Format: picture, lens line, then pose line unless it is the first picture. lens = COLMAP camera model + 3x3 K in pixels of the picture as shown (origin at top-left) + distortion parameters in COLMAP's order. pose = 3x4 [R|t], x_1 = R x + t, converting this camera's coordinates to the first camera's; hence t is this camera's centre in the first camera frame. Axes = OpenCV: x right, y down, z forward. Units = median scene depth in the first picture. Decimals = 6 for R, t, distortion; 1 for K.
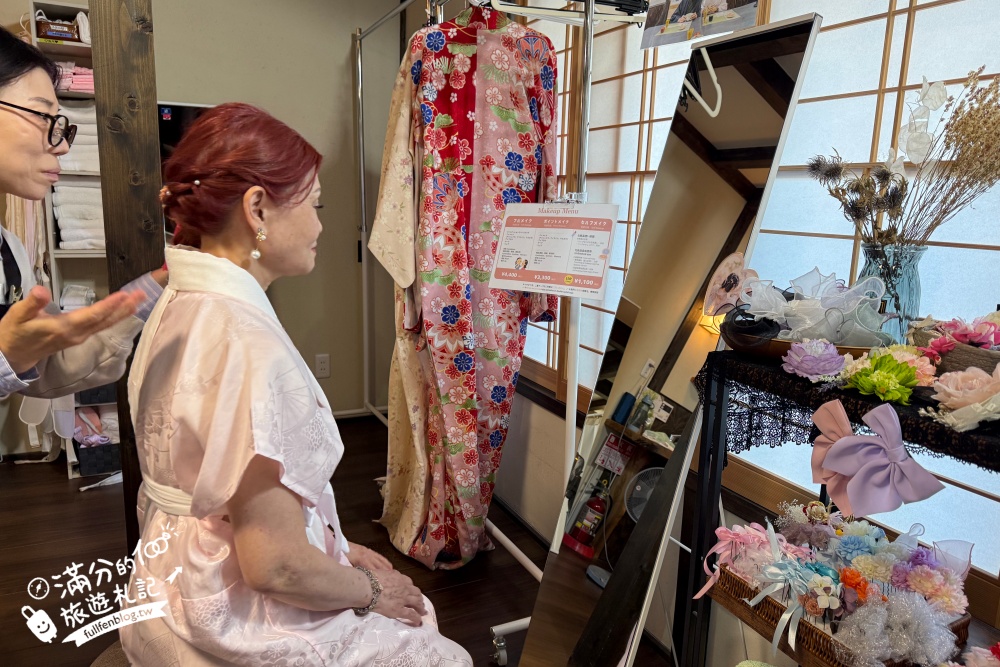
lens RADIAL K [[694.5, 0, 500.0], [0, 694.5, 333.5], [0, 0, 1]] dist [0.000754, -0.001831]
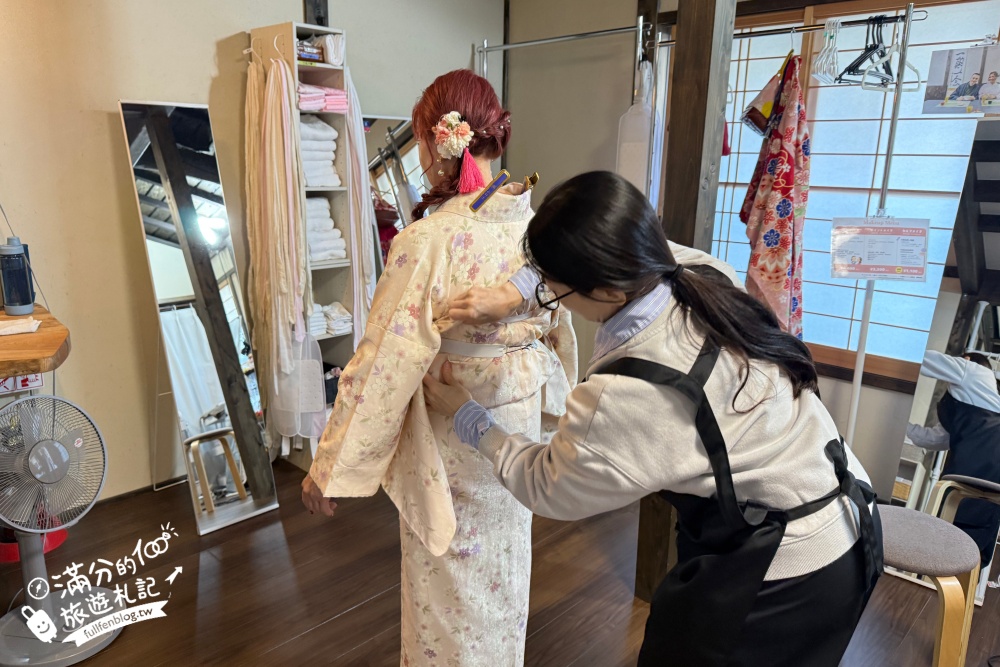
lens RADIAL K [[694.5, 0, 500.0], [0, 694.5, 333.5], [0, 0, 1]] dist [0.000754, -0.001831]
pose [[0.941079, -0.103602, 0.321928, -1.222898], [0.080492, 0.993182, 0.084325, -0.136283], [-0.328469, -0.053444, 0.943001, -0.157583]]
